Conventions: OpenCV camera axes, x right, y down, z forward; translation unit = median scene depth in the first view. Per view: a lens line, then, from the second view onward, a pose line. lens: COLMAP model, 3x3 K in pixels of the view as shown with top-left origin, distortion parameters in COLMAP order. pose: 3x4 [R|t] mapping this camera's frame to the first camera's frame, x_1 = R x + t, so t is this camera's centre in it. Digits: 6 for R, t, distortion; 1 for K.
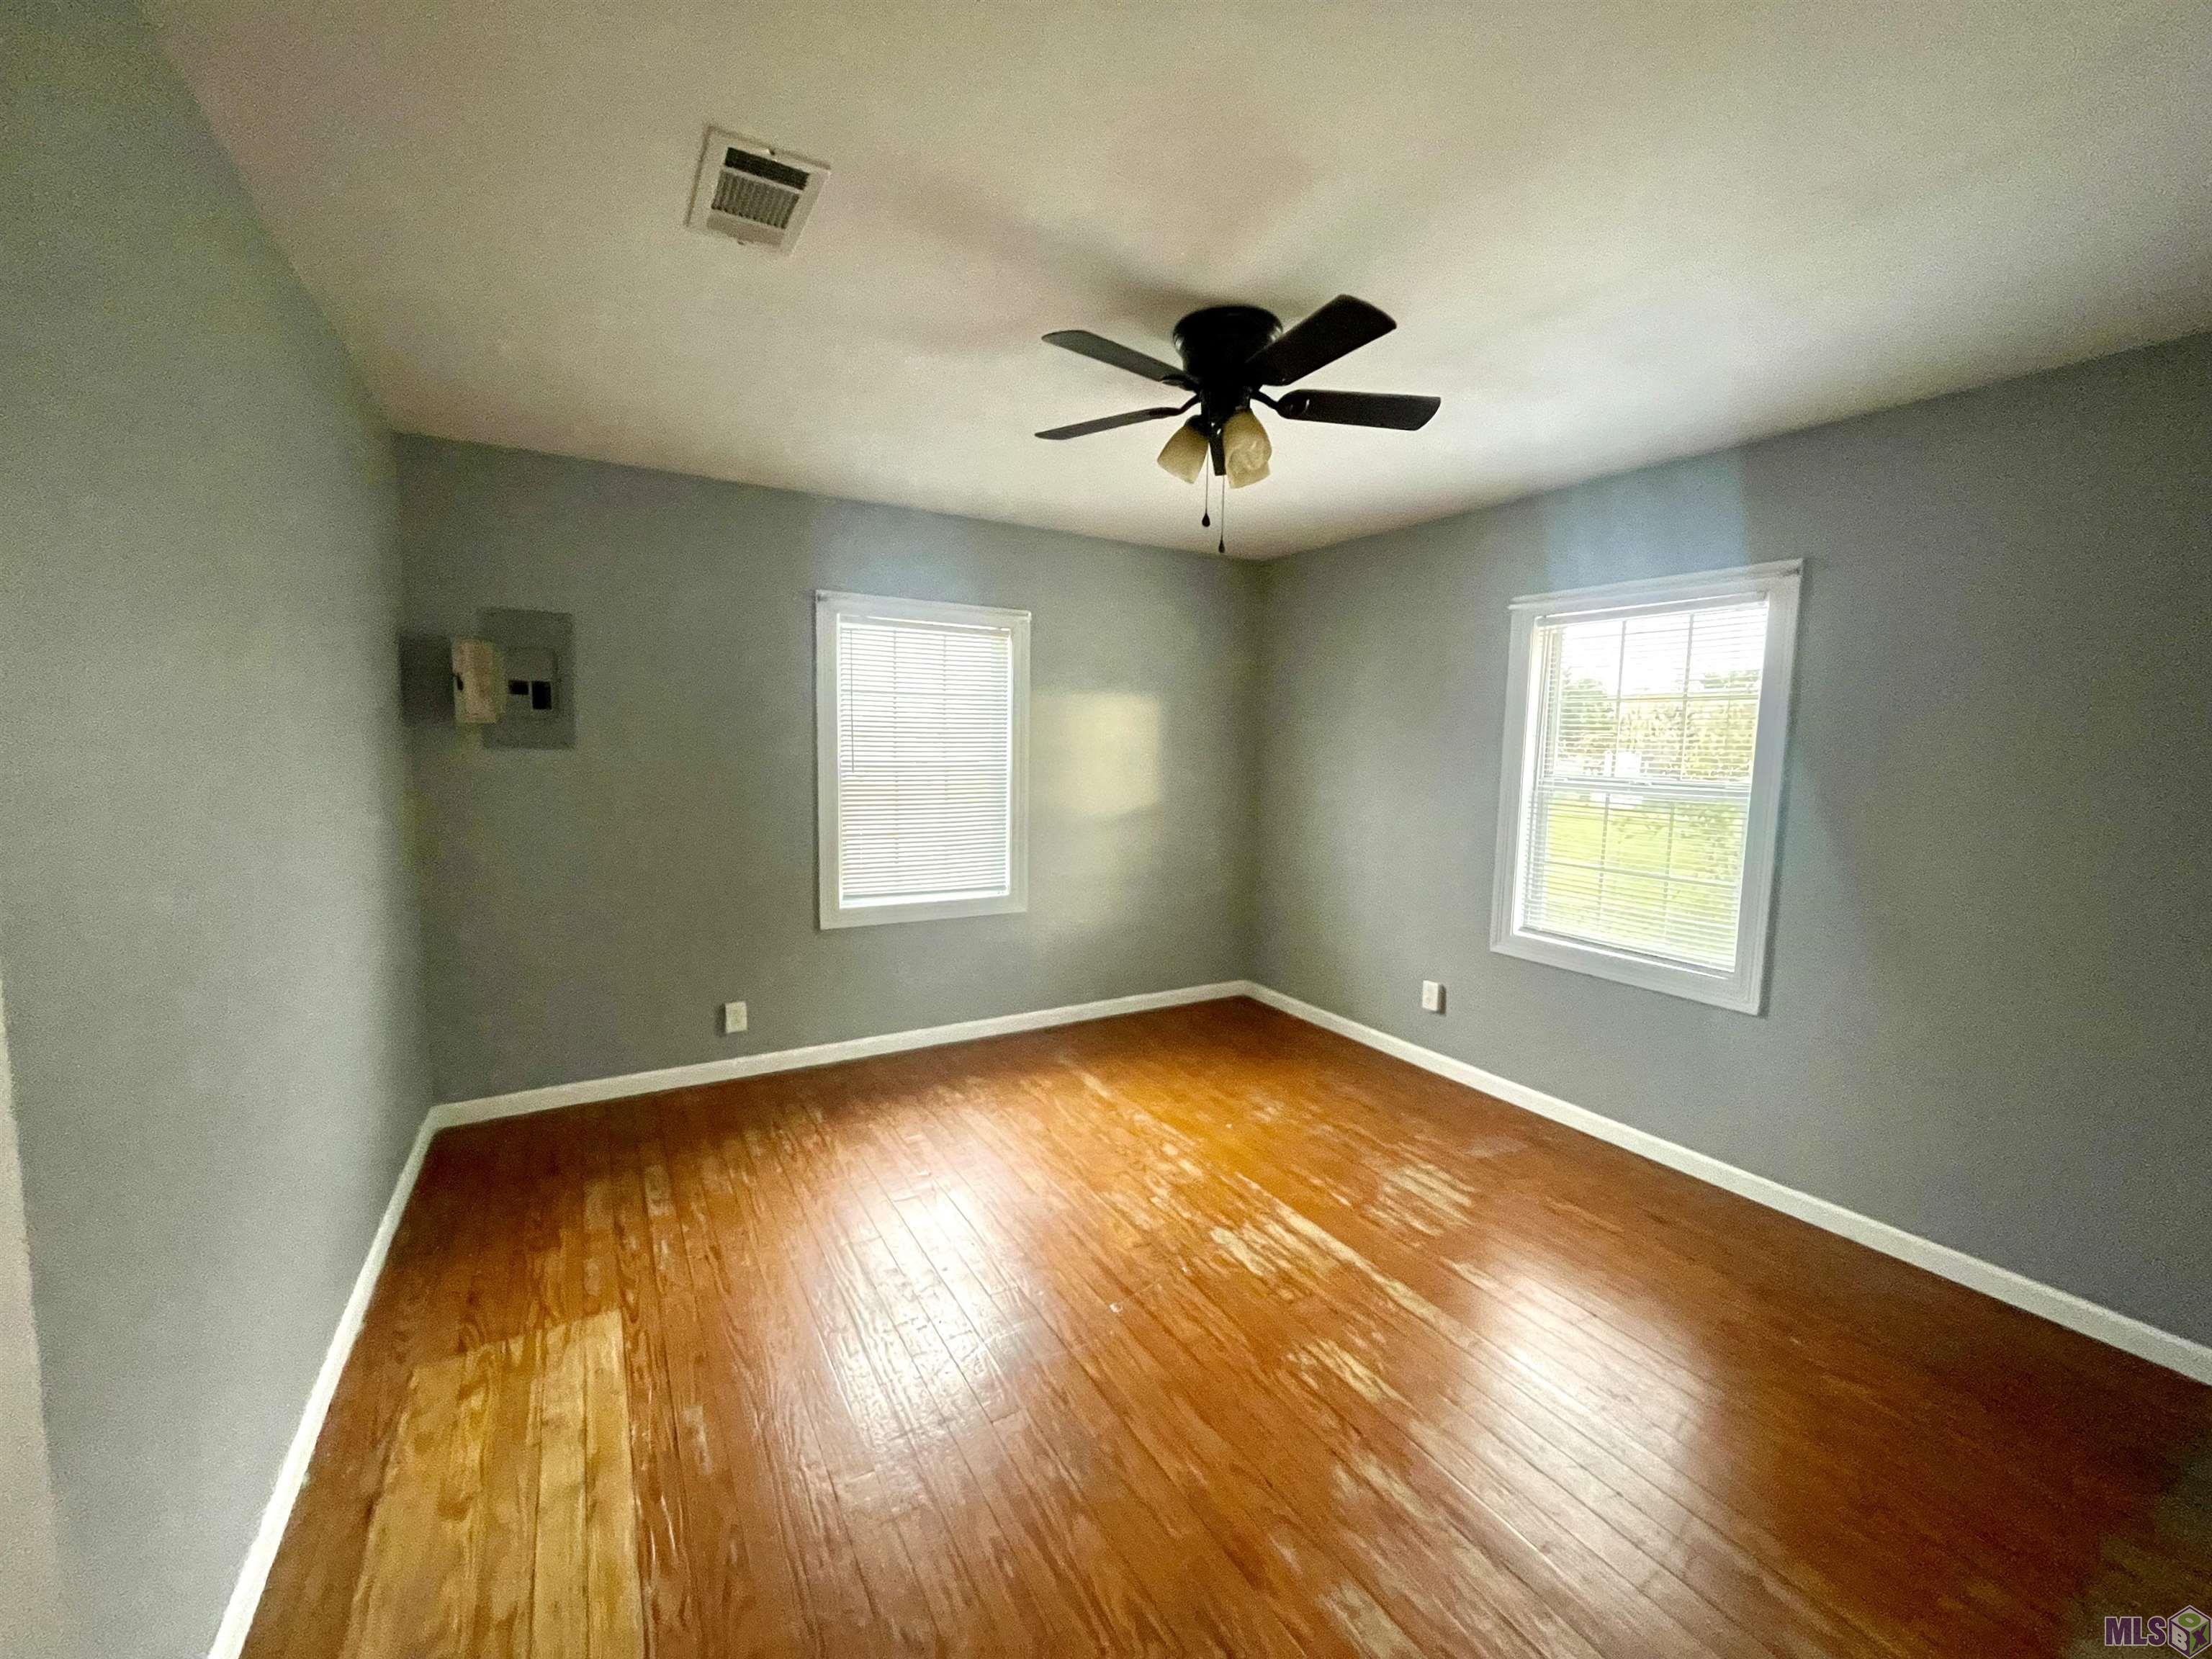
lens RADIAL K [[909.9, 0, 1105.5], [0, 909.9, 826.2], [0, 0, 1]] dist [-0.001338, -0.000282]
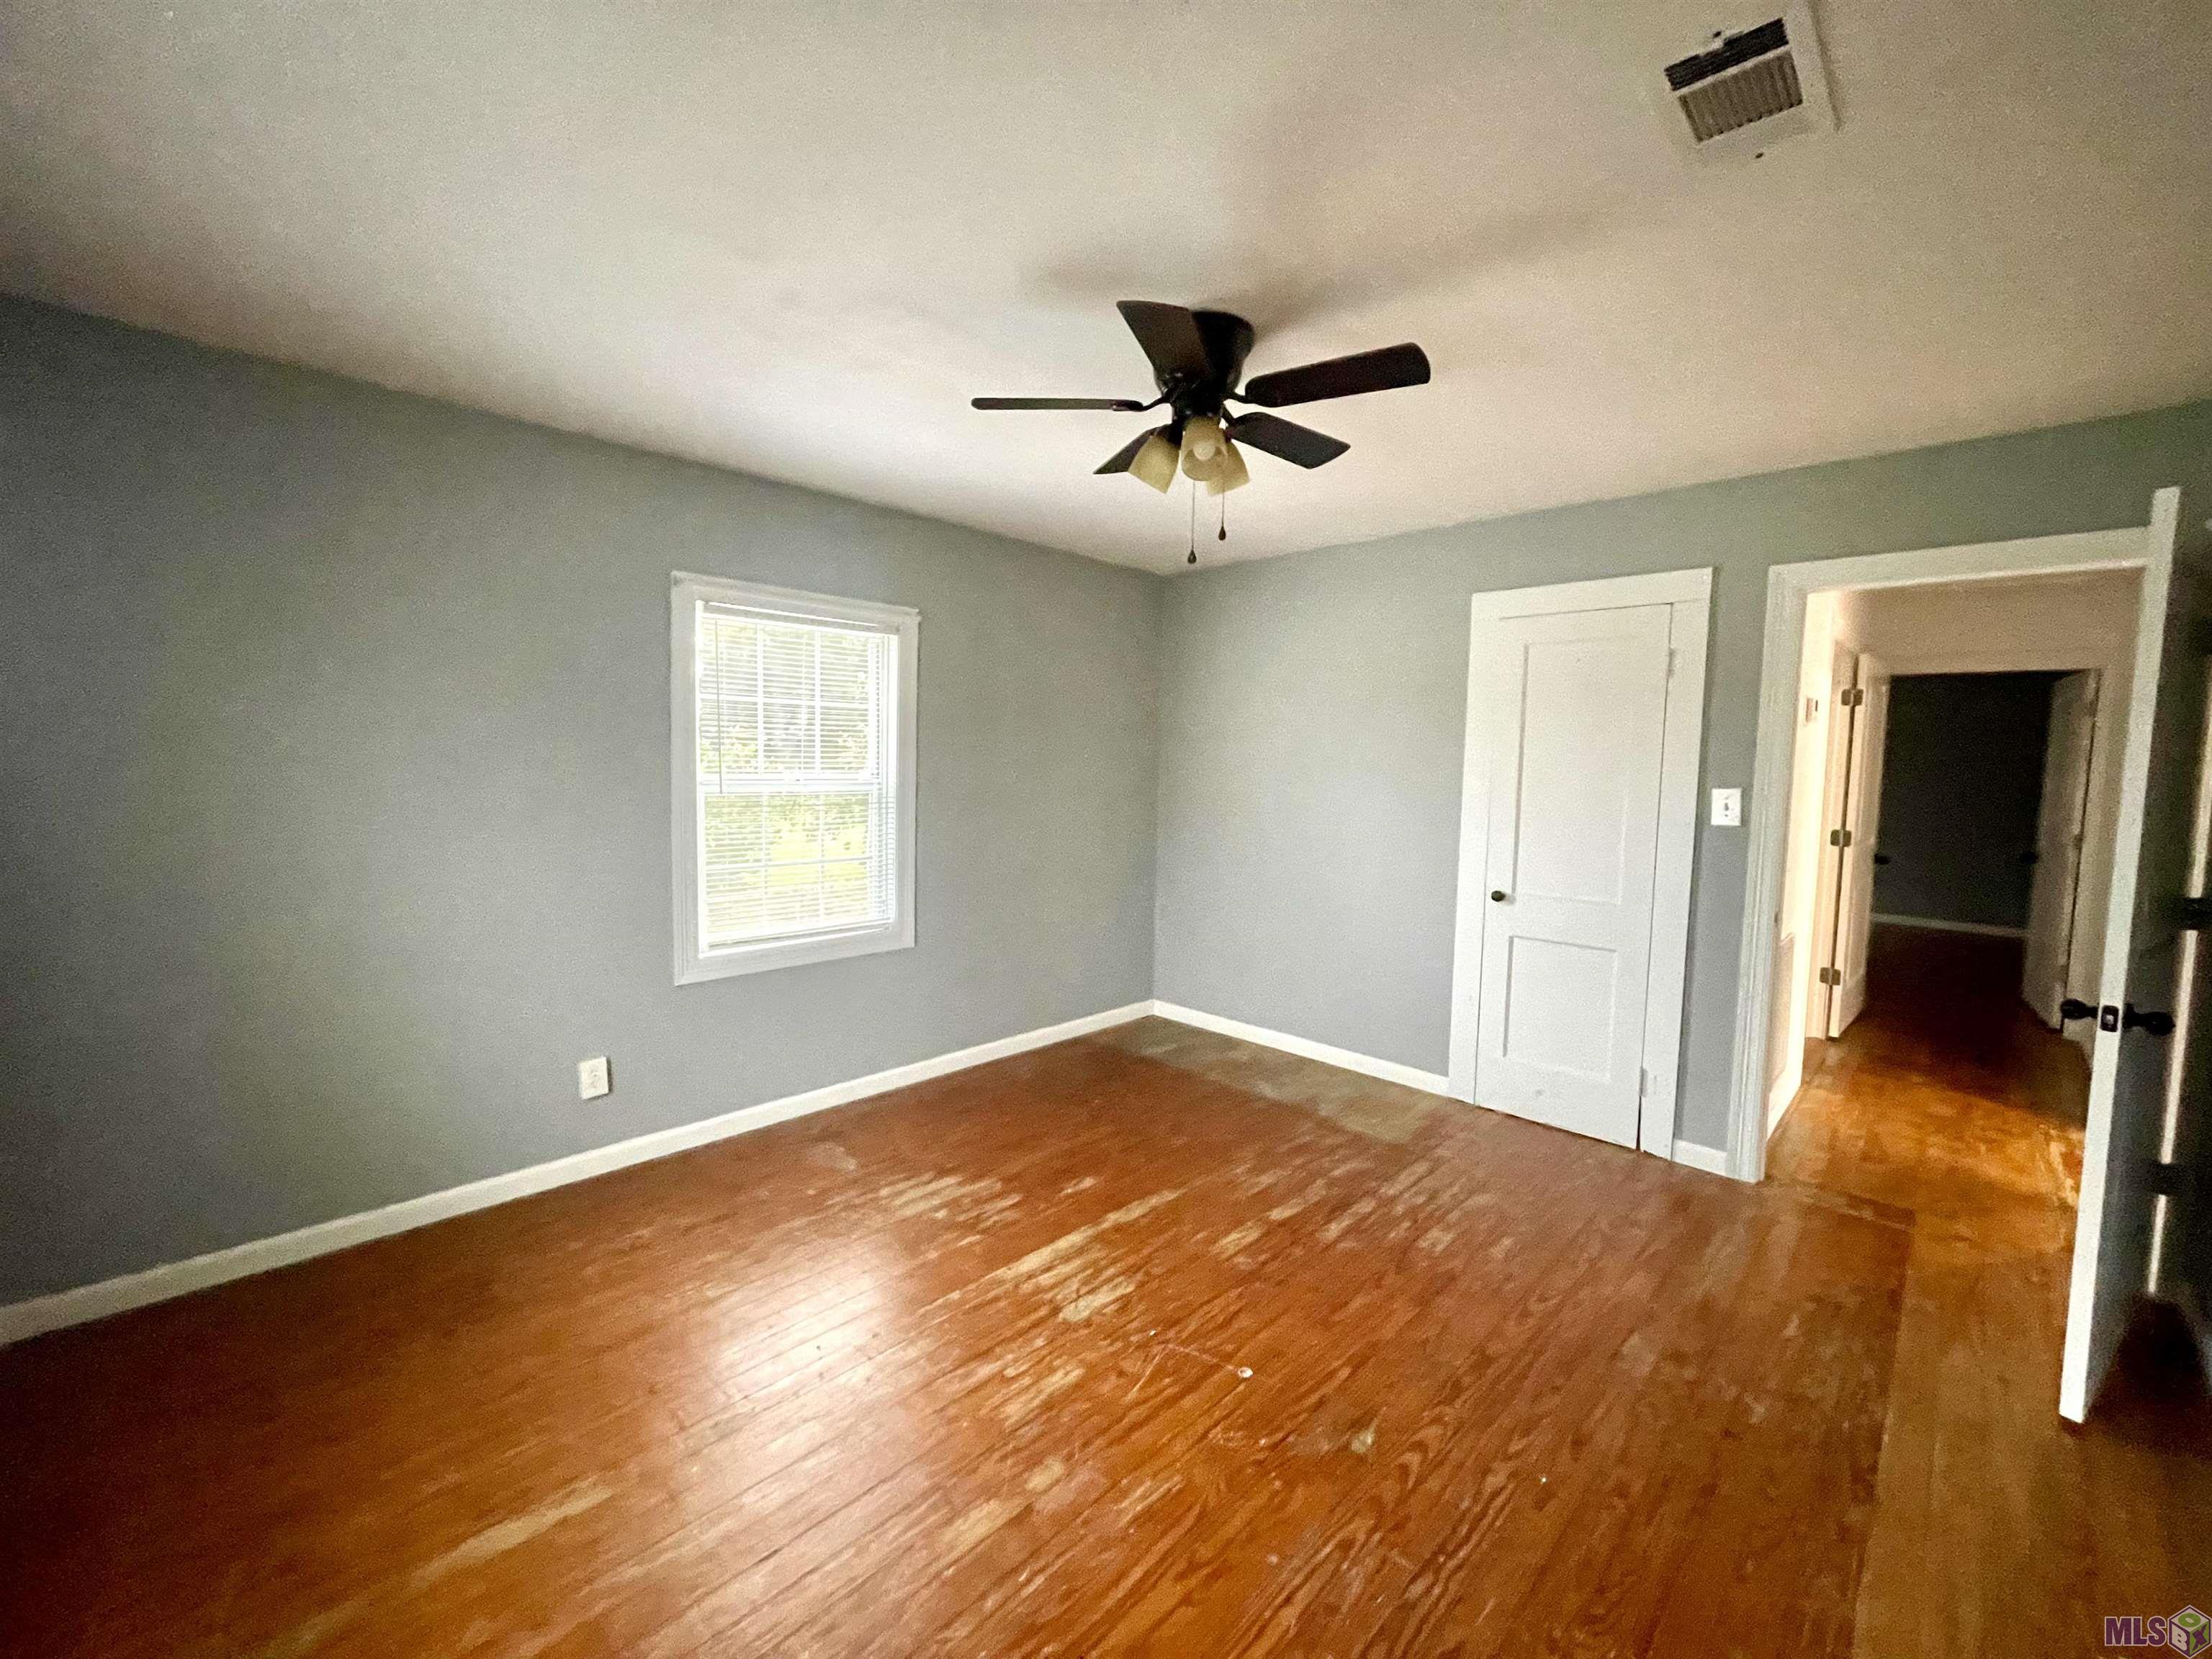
lens RADIAL K [[909.9, 0, 1105.5], [0, 909.9, 826.2], [0, 0, 1]] dist [-0.001338, -0.000282]
pose [[-0.280582, -0.104482, 0.954126, -0.636629], [0.060765, 0.990130, 0.126294, -0.122816], [-0.957905, 0.093413, -0.271464, 1.095312]]
